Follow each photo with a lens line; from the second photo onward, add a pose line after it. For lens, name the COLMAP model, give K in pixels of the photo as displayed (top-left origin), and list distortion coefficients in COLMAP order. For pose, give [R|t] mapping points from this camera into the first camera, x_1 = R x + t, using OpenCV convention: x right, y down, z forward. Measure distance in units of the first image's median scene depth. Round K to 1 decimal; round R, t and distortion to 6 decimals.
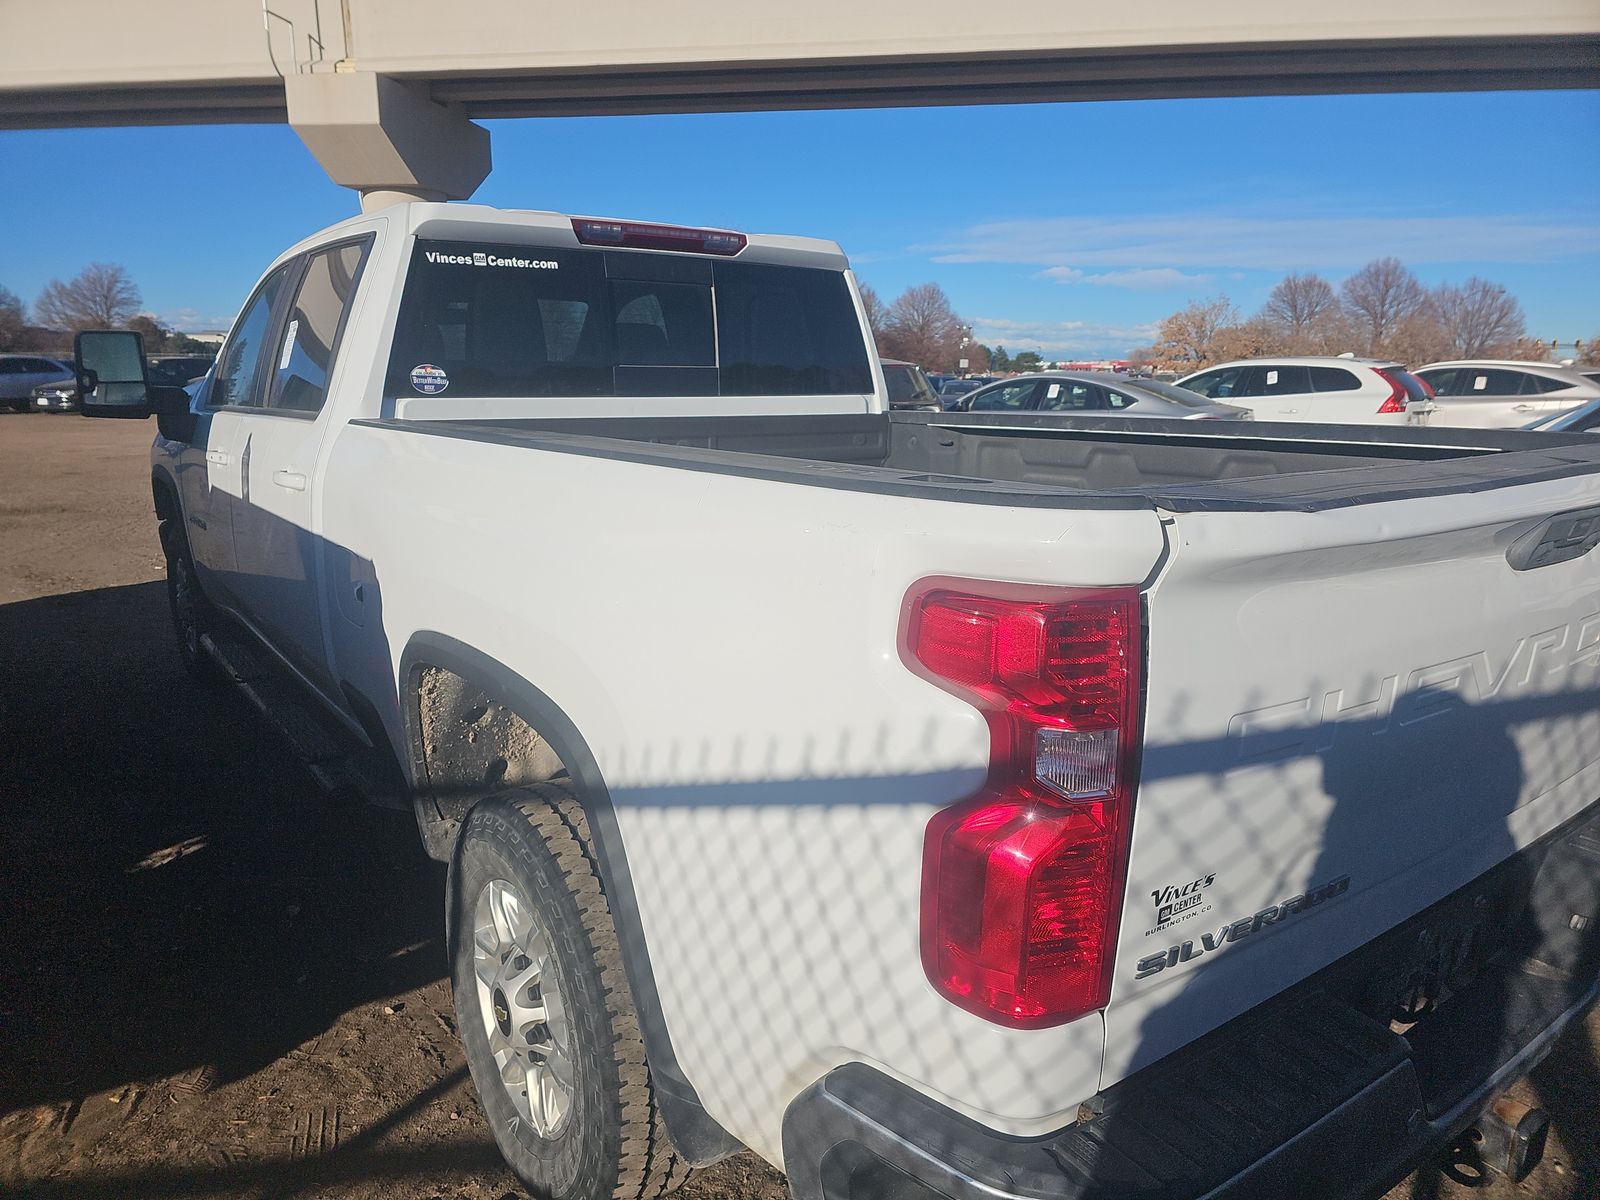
lens RADIAL K [[1055.8, 0, 788.8], [0, 1055.8, 600.5], [0, 0, 1]] dist [0.062647, -0.067972]
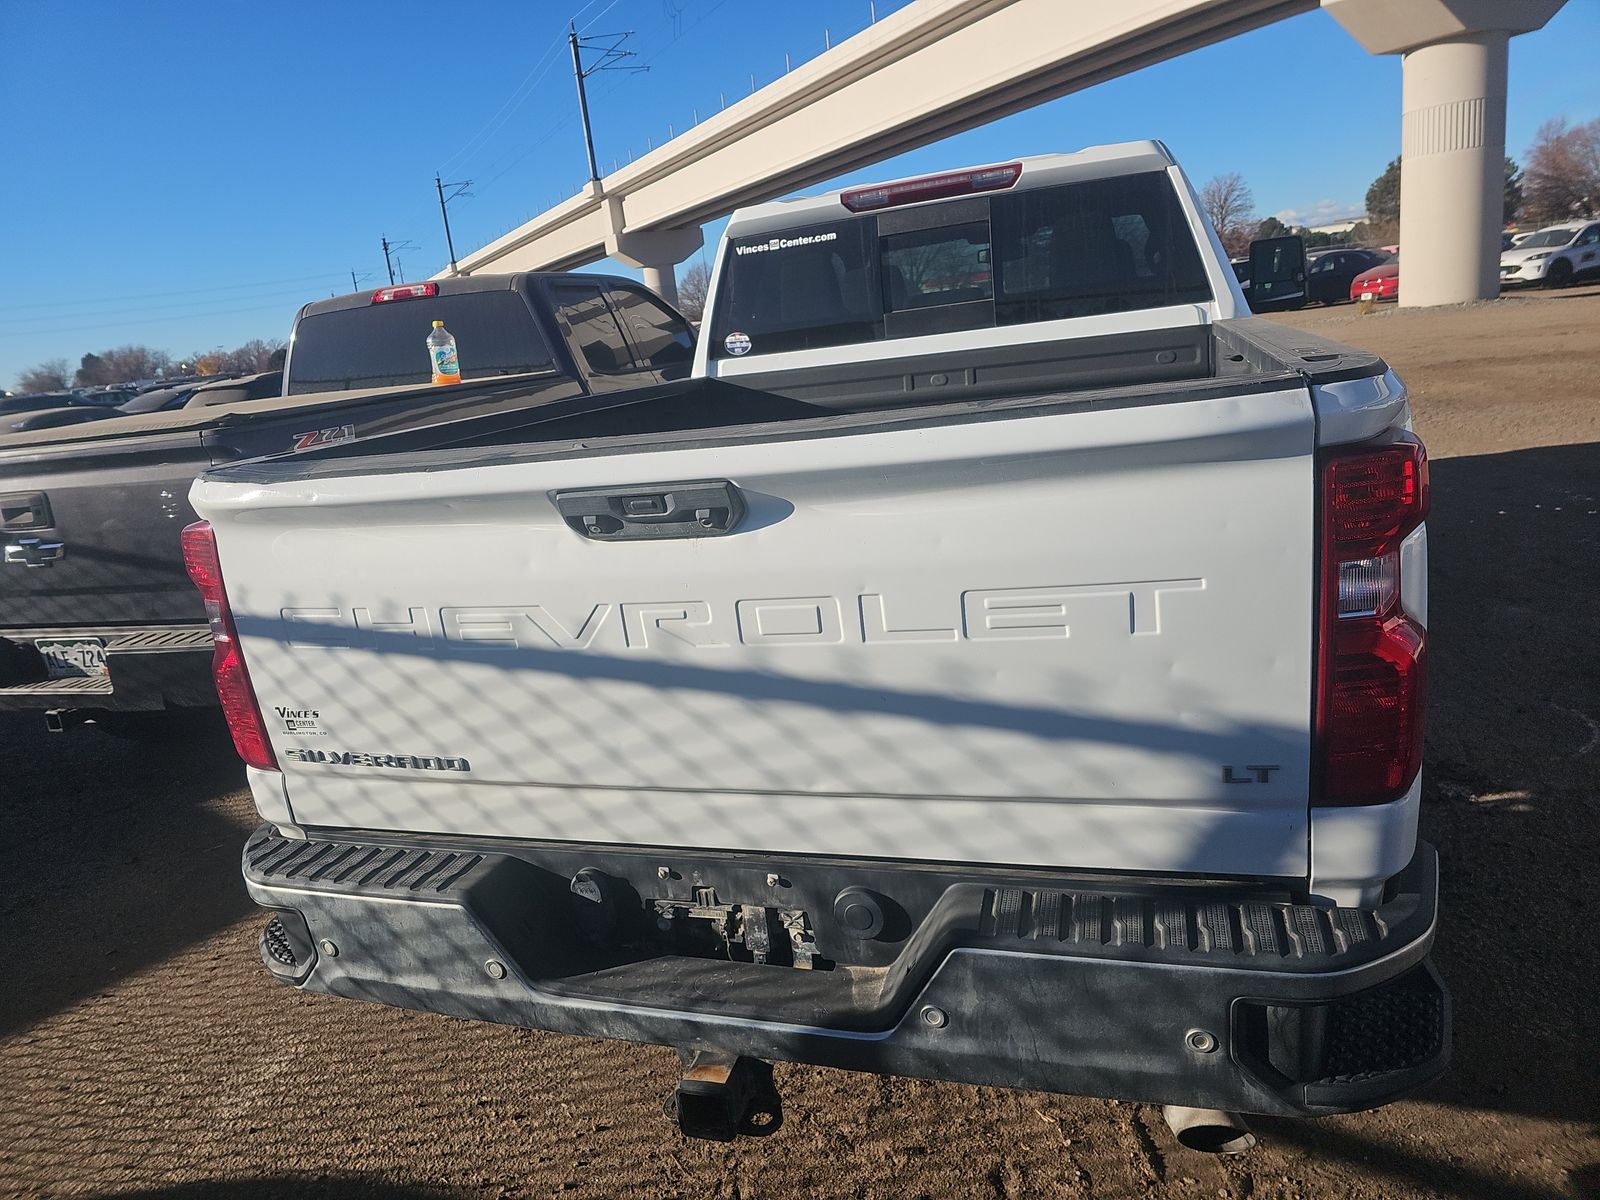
lens RADIAL K [[1055.8, 0, 786.4], [0, 1055.8, 592.1], [0, 0, 1]] dist [0.062647, -0.067972]
pose [[0.587635, 0.122506, -0.799799, 0.765907], [-0.050560, 0.992100, 0.114812, -0.049526], [0.807545, -0.027030, 0.589186, 0.234503]]
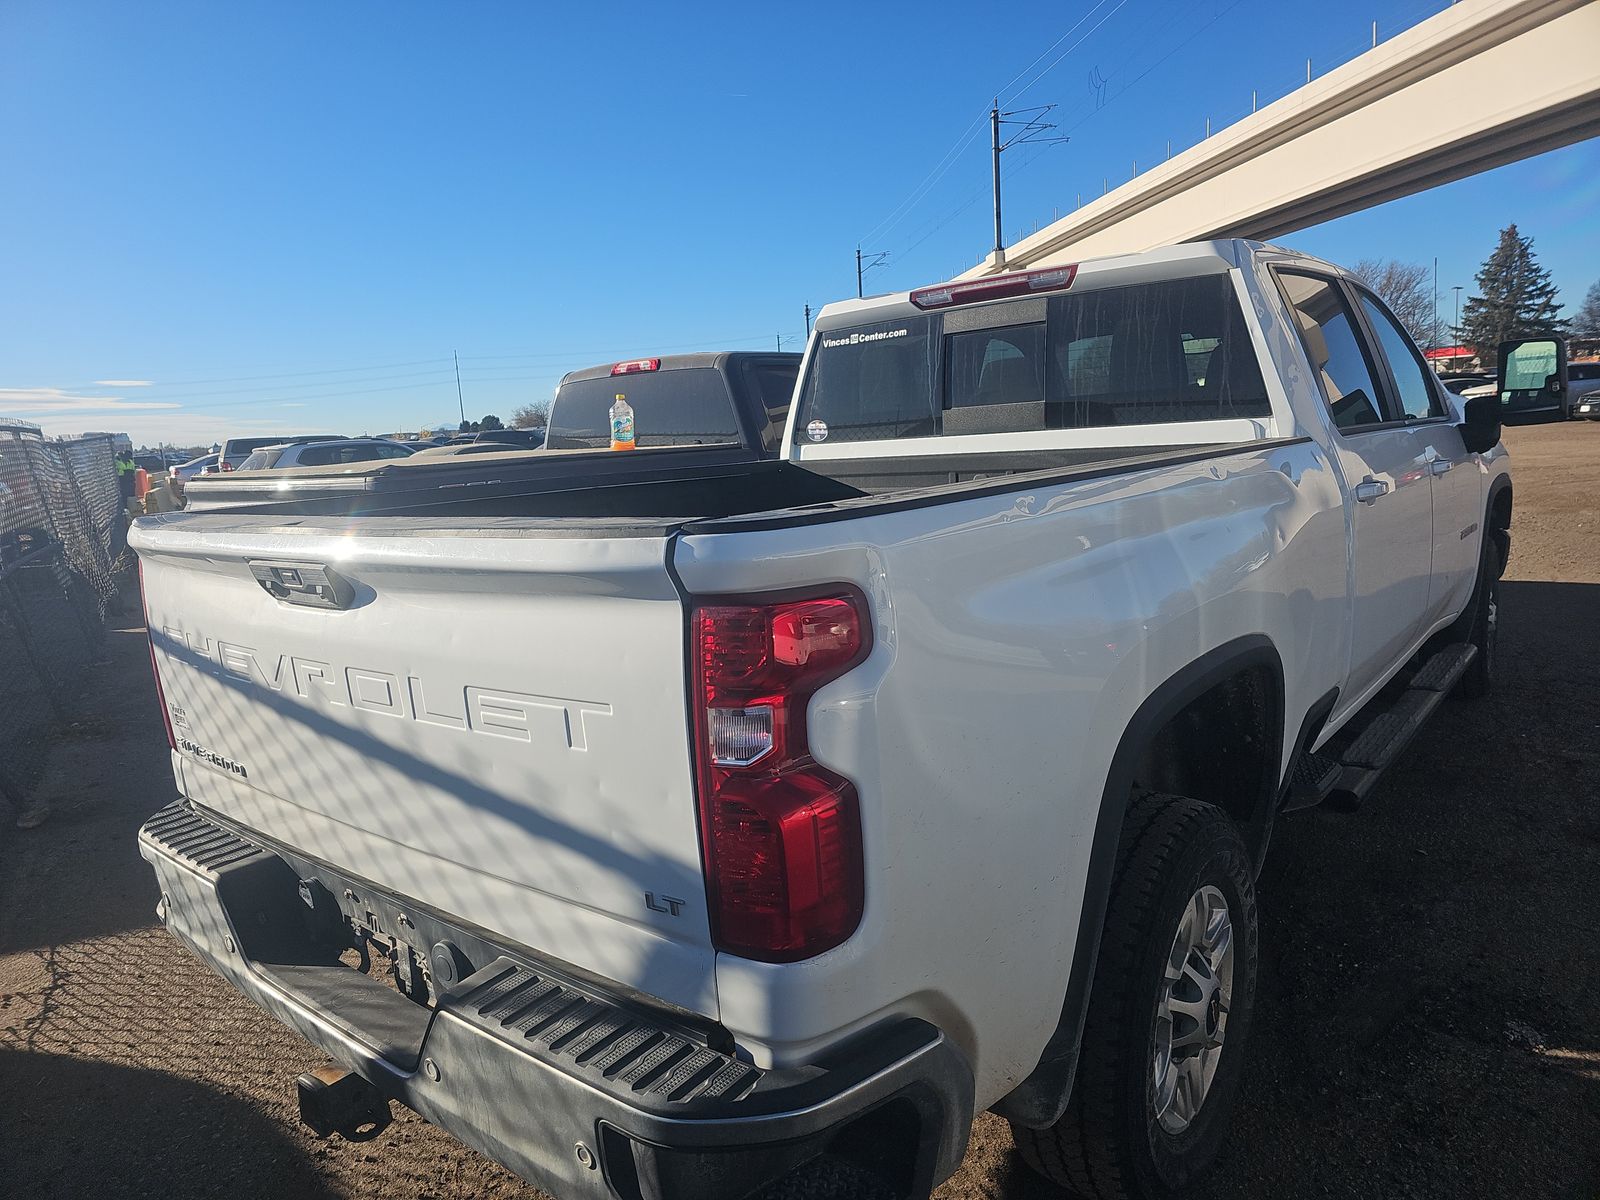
lens RADIAL K [[1055.8, 0, 776.4], [0, 1055.8, 602.6], [0, 0, 1]] dist [0.062647, -0.067972]
pose [[0.244335, 0.134712, -0.960288, 0.965317], [-0.137061, 0.985159, 0.103327, -0.113926], [0.959956, 0.106372, 0.259172, 0.574226]]
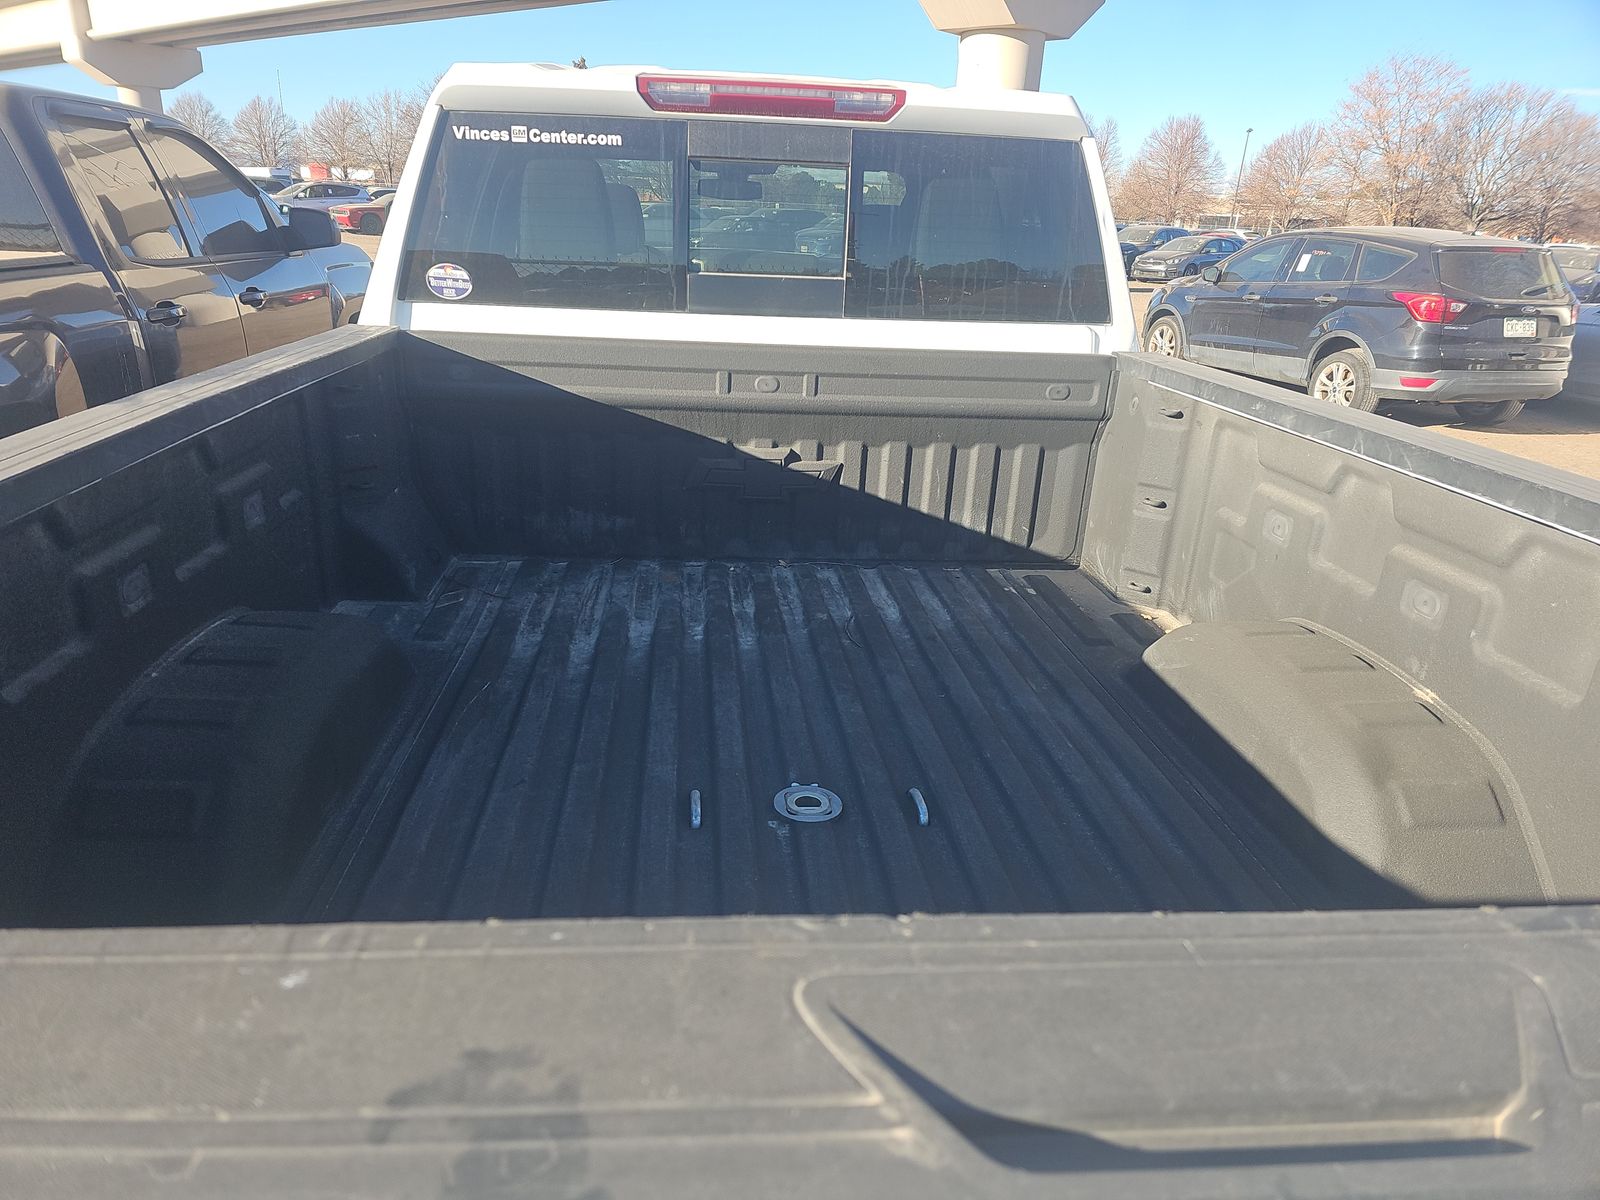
lens RADIAL K [[1055.8, 0, 780.4], [0, 1055.8, 604.5], [0, 0, 1]] dist [0.062647, -0.067972]
pose [[0.854710, 0.206873, -0.476104, 0.332706], [-0.144460, 0.975720, 0.164625, -0.126415], [0.498601, -0.071928, 0.863842, 0.351359]]
